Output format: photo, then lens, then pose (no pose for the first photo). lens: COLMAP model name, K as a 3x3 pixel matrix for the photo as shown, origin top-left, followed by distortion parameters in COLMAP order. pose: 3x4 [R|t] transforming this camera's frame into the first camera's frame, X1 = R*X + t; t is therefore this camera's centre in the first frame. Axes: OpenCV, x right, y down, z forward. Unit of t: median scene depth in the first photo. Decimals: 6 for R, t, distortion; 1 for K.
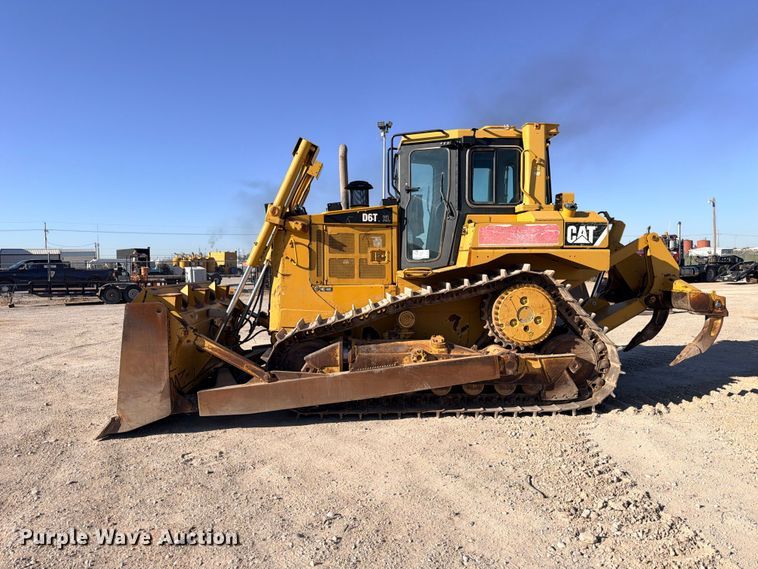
lens RADIAL K [[531.9, 0, 382.8], [0, 531.9, 289.7], [0, 0, 1]] dist [0.068569, -0.077455]
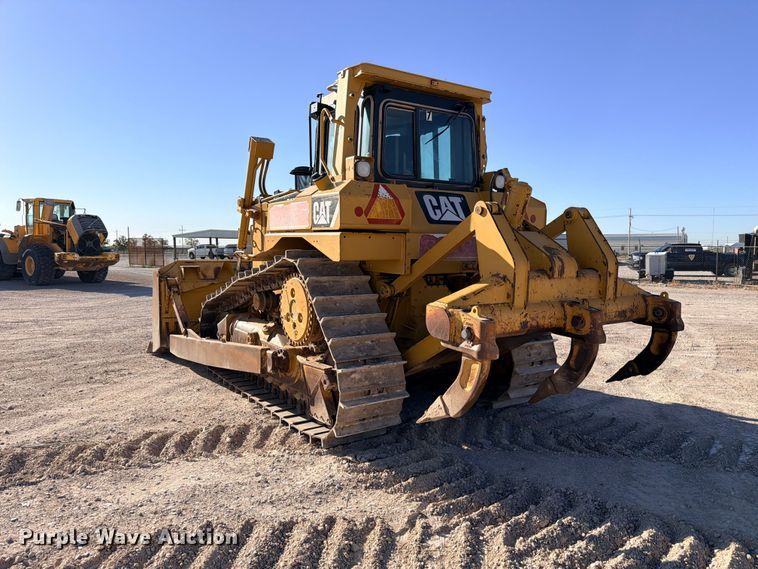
lens RADIAL K [[531.9, 0, 382.8], [0, 531.9, 289.7], [0, 0, 1]] dist [0.068569, -0.077455]
pose [[0.507507, 0.082299, -0.857708, 1.023933], [-0.057900, 0.996436, 0.061351, -0.043521], [0.859700, 0.018525, 0.510463, 0.660695]]
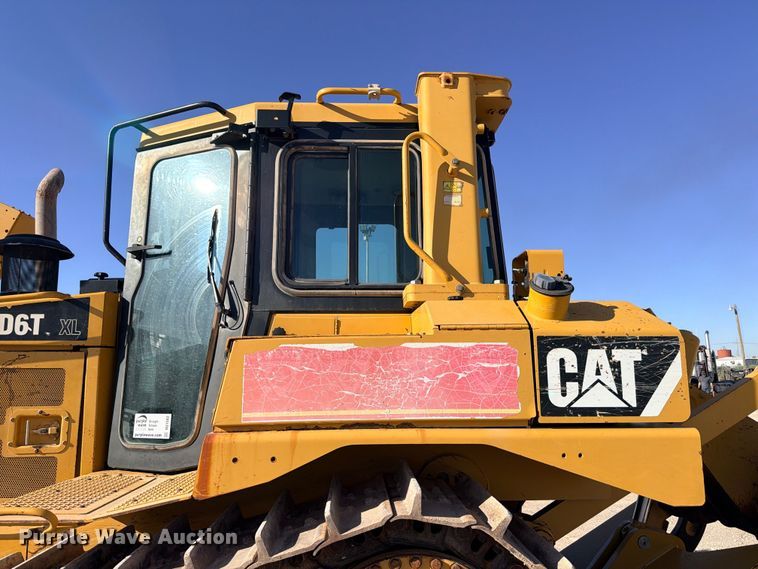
lens RADIAL K [[527.7, 0, 379.0], [0, 527.7, 284.5], [0, 0, 1]] dist [0.081699, -0.117037]
pose [[0.999571, -0.009617, -0.027656, 0.247834], [0.003488, 0.976911, -0.213619, -0.086531], [0.029072, 0.213431, 0.976526, 0.667122]]
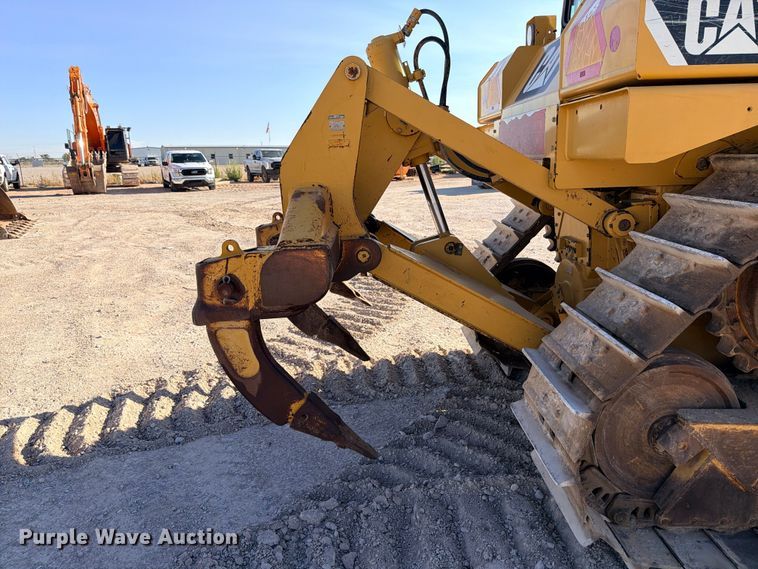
lens RADIAL K [[531.9, 0, 382.8], [0, 531.9, 289.7], [0, 0, 1]] dist [0.068569, -0.077455]
pose [[-0.998926, 0.021974, 0.040797, 0.502755], [0.033006, 0.955364, 0.293581, -0.080080], [-0.032524, 0.294612, -0.955063, 1.647620]]
